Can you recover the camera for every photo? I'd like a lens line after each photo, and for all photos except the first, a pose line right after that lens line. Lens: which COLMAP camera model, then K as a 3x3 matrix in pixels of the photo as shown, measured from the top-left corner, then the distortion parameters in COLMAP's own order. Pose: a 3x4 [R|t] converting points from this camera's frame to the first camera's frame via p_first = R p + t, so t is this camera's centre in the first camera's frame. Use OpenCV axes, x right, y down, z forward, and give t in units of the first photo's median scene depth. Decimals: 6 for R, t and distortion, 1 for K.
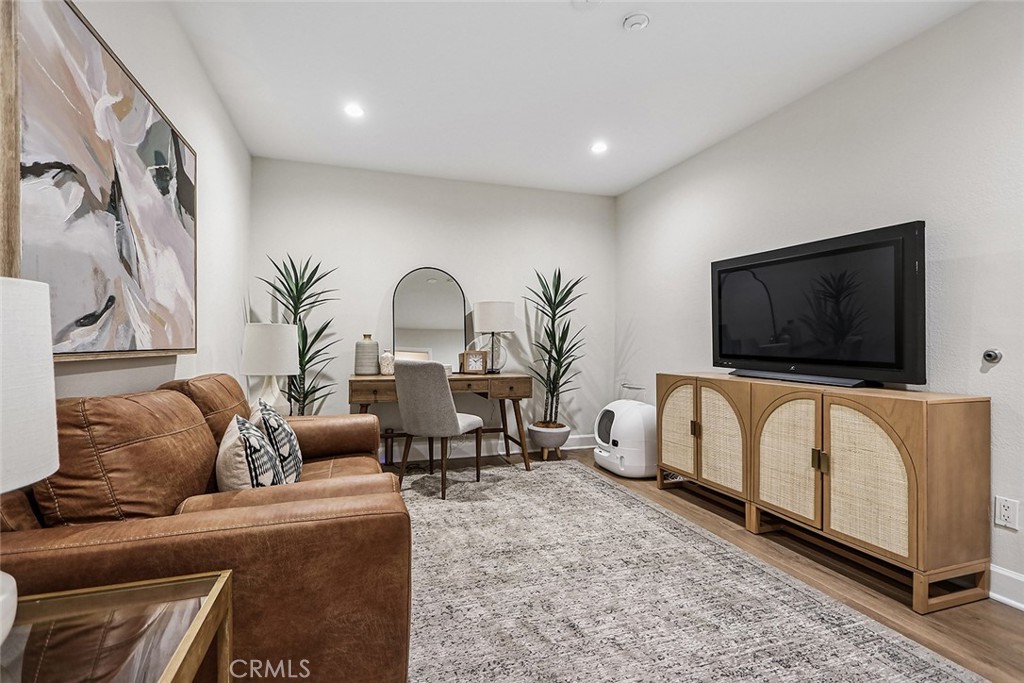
lens RADIAL K [[468.0, 0, 507.8], [0, 468.0, 342.4], [0, 0, 1]] dist [0.004614, -0.000534]
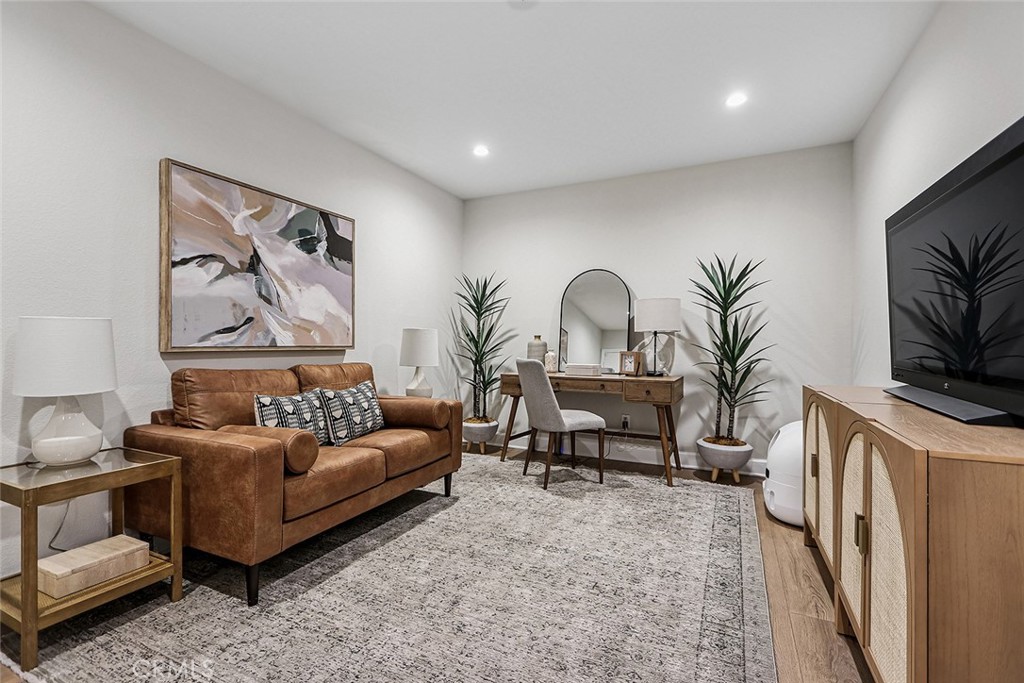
lens RADIAL K [[468.0, 0, 497.0], [0, 468.0, 342.9], [0, 0, 1]] dist [0.004614, -0.000534]
pose [[0.716258, 0.001225, -0.697835, 0.614343], [-0.001435, 0.999999, 0.000282, 0.001457], [0.697834, 0.000799, 0.716259, 0.184335]]
